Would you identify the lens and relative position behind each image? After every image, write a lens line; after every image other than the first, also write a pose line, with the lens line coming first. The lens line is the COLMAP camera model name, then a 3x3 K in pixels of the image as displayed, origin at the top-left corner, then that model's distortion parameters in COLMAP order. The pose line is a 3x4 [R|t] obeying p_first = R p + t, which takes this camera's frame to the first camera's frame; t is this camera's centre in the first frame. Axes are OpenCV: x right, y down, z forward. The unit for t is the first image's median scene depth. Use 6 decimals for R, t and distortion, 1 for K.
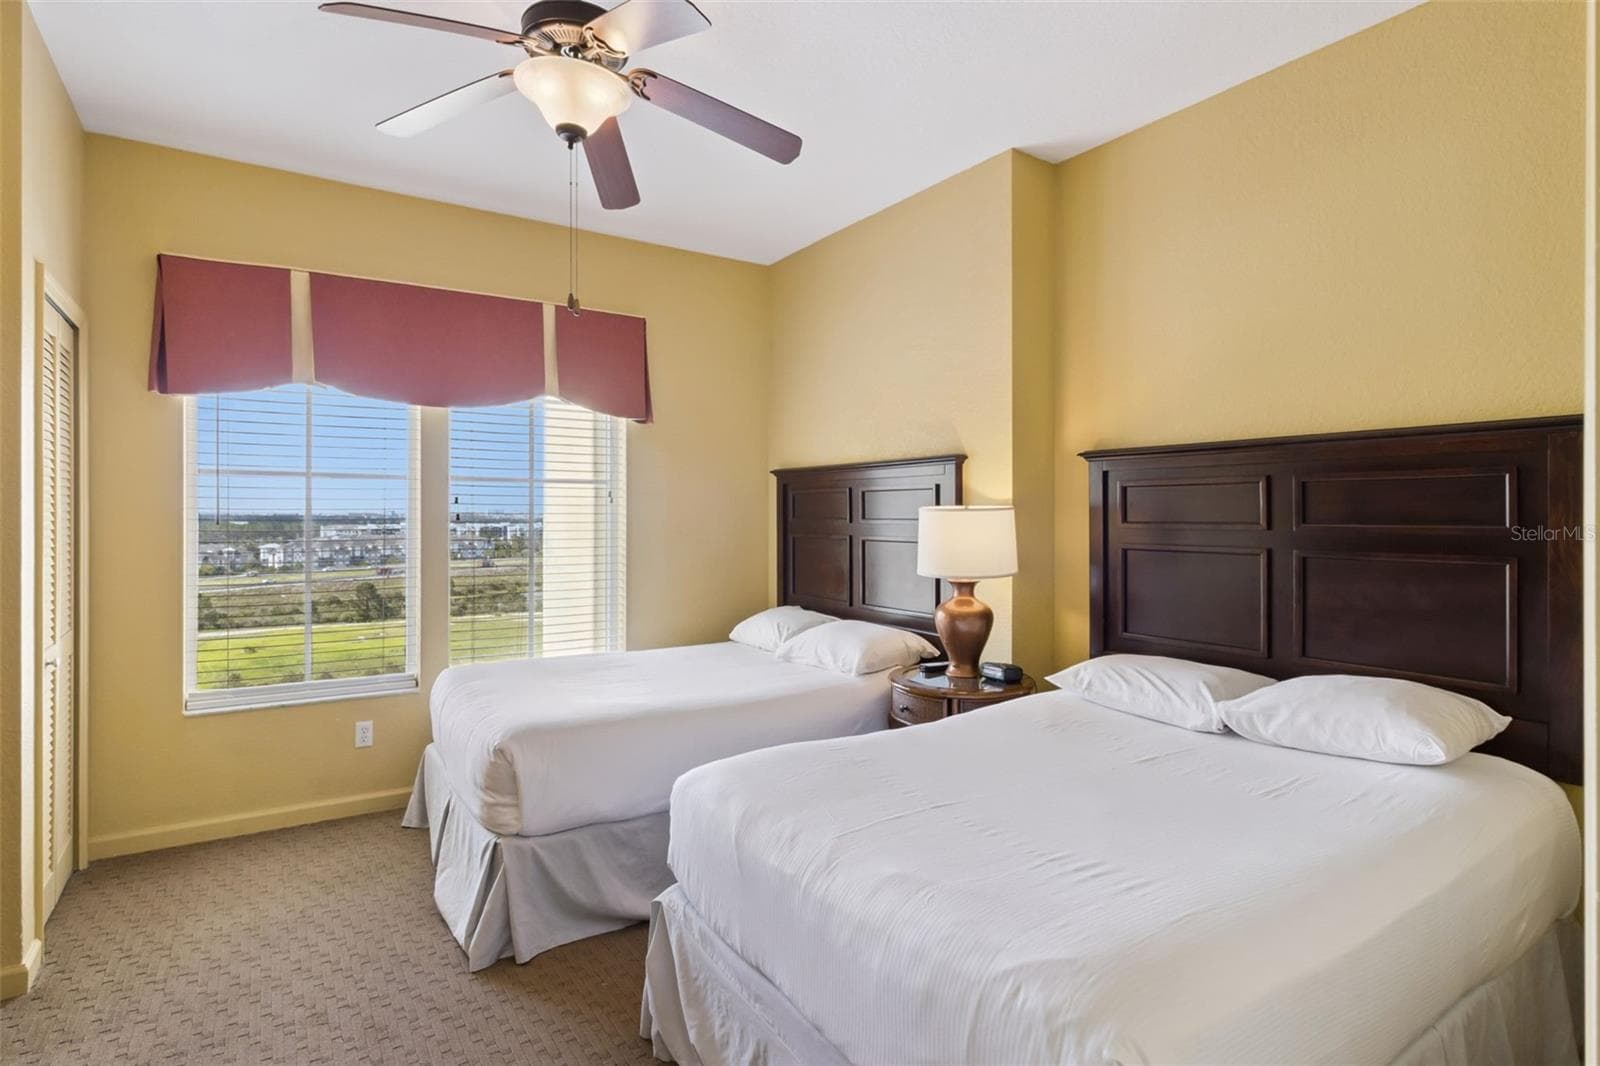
lens RADIAL K [[822.5, 0, 789.2], [0, 822.5, 507.6], [0, 0, 1]] dist [-0.003252, -0.001077]
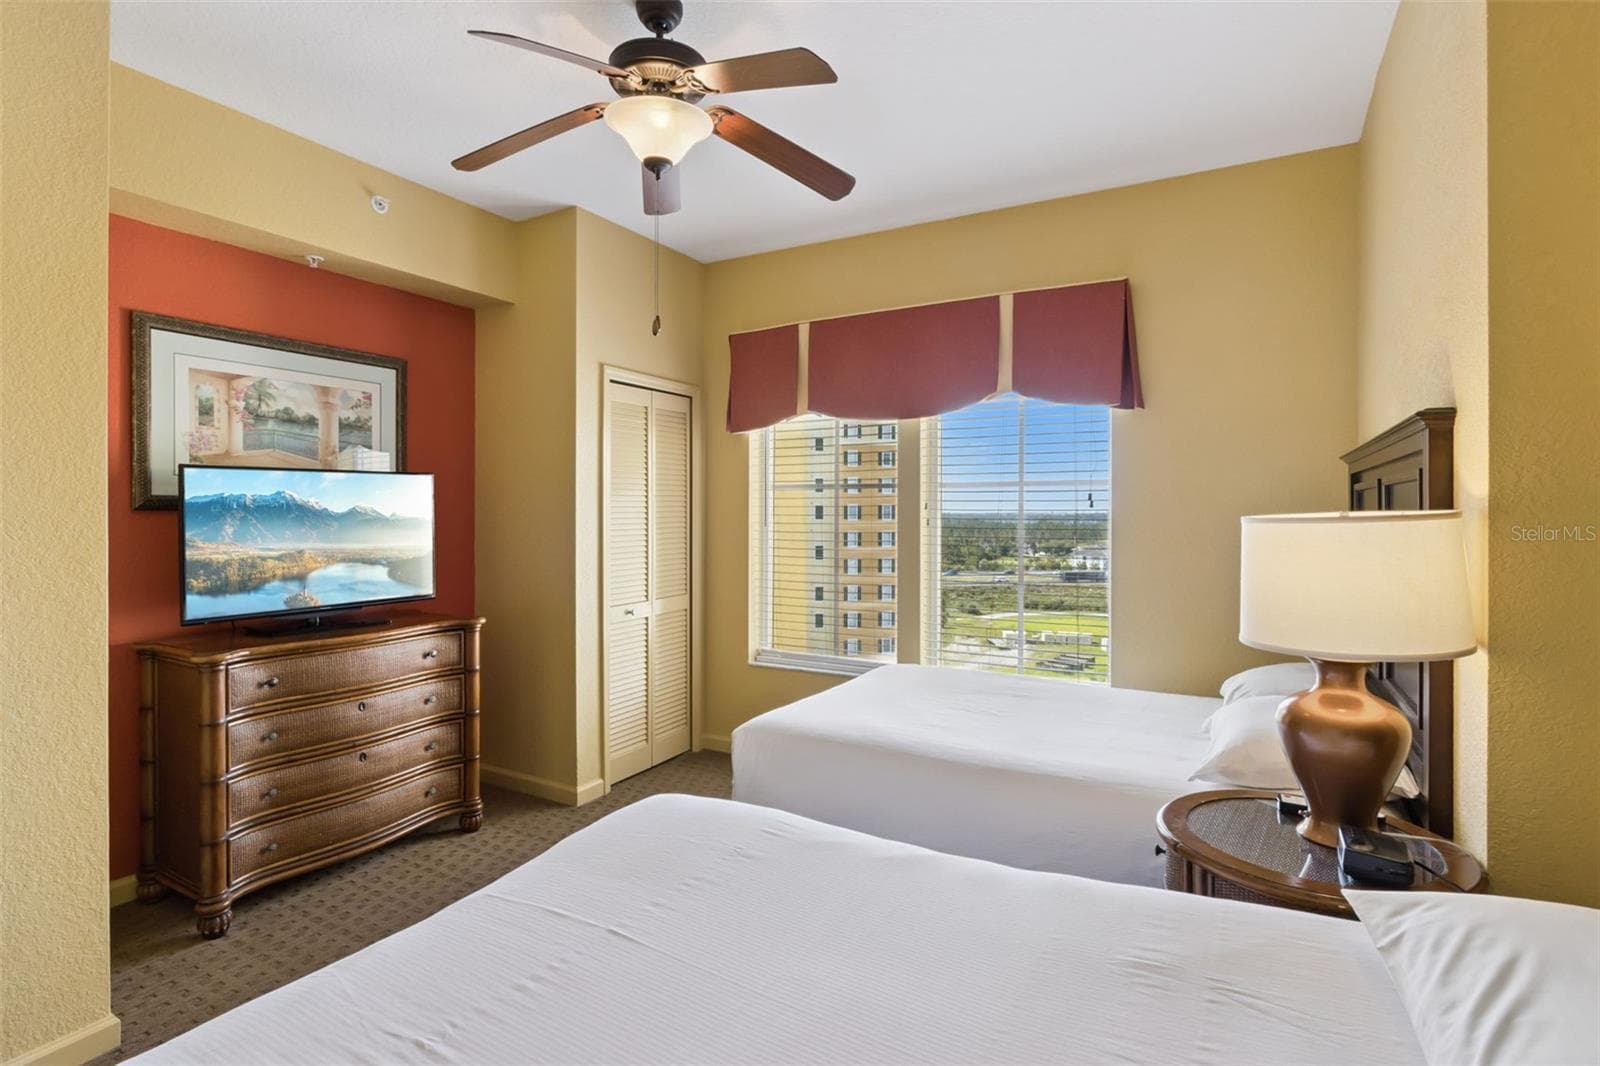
lens RADIAL K [[791.2, 0, 795.8], [0, 791.2, 517.4], [0, 0, 1]] dist [0.000470, -0.000097]
pose [[0.466491, 0.008266, -0.884487, 0.461417], [0.001436, 0.999948, 0.010103, -0.006552], [0.884525, -0.005983, 0.466455, 0.430613]]
